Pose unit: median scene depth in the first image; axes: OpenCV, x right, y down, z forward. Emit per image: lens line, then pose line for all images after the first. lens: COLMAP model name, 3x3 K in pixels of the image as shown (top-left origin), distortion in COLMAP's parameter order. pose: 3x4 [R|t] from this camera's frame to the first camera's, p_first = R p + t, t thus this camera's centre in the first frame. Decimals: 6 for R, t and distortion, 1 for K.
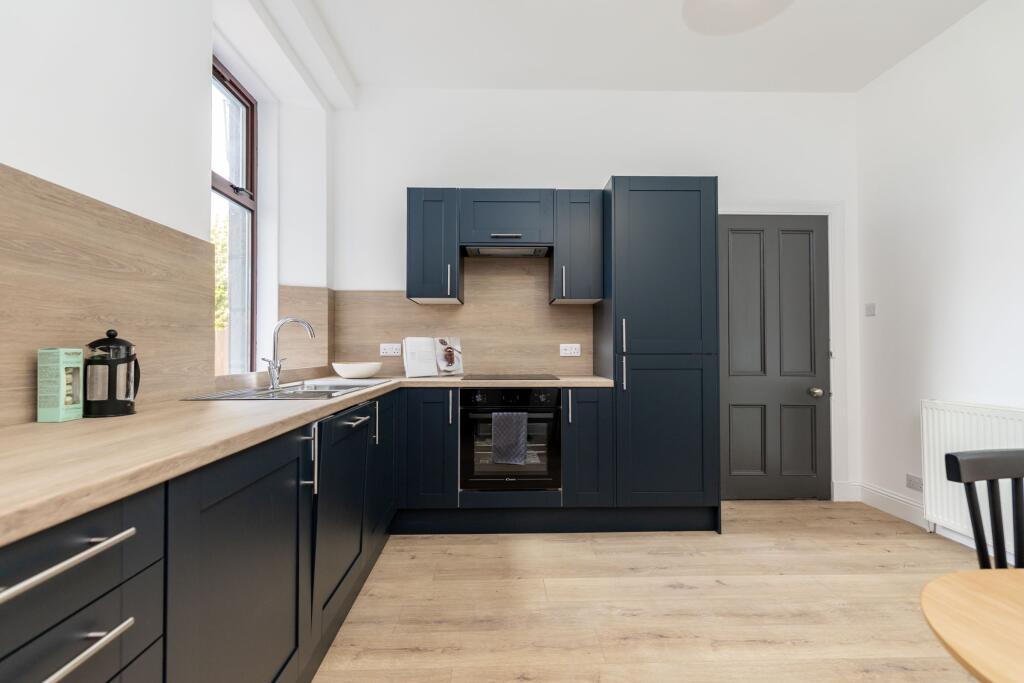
lens RADIAL K [[449.0, 0, 509.6], [0, 449.0, 345.8], [0, 0, 1]] dist [0.001607, 0.000621]
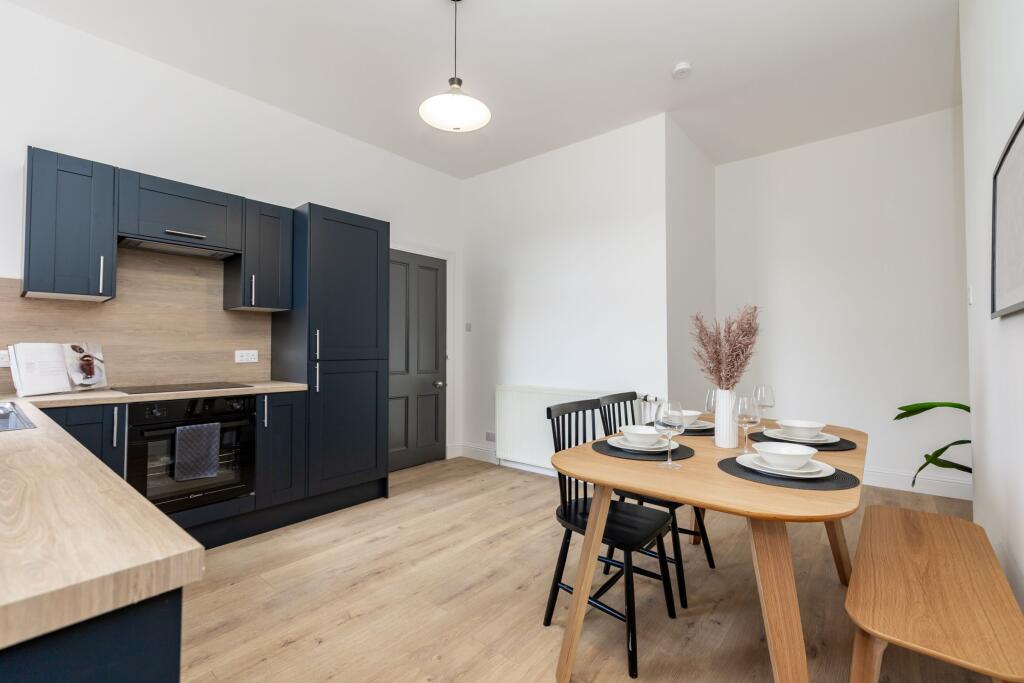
lens RADIAL K [[449.0, 0, 509.6], [0, 449.0, 345.8], [0, 0, 1]] dist [0.001607, 0.000621]
pose [[0.662946, 0.005050, 0.748651, -0.269270], [-0.008502, 0.999964, 0.000784, -0.023796], [-0.748619, -0.006885, 0.662964, -0.117317]]
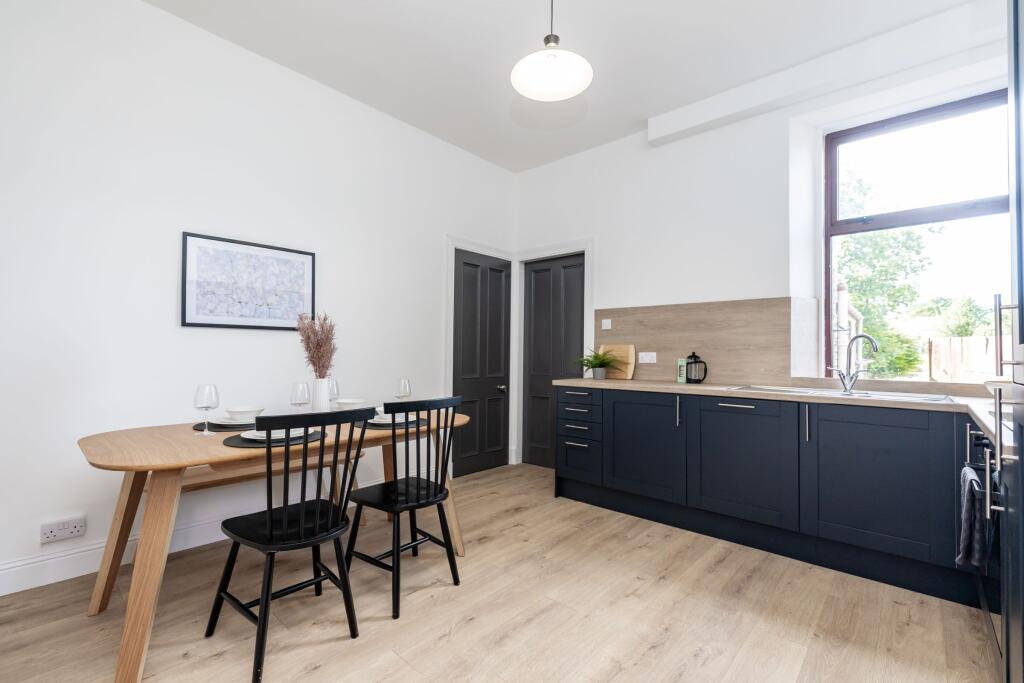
lens RADIAL K [[449.0, 0, 509.6], [0, 449.0, 345.8], [0, 0, 1]] dist [0.001607, 0.000621]
pose [[-0.699207, -0.020921, -0.714613, 0.849255], [-0.004776, 0.999686, -0.024594, -0.000314], [0.714904, -0.013783, -0.699087, 0.971807]]
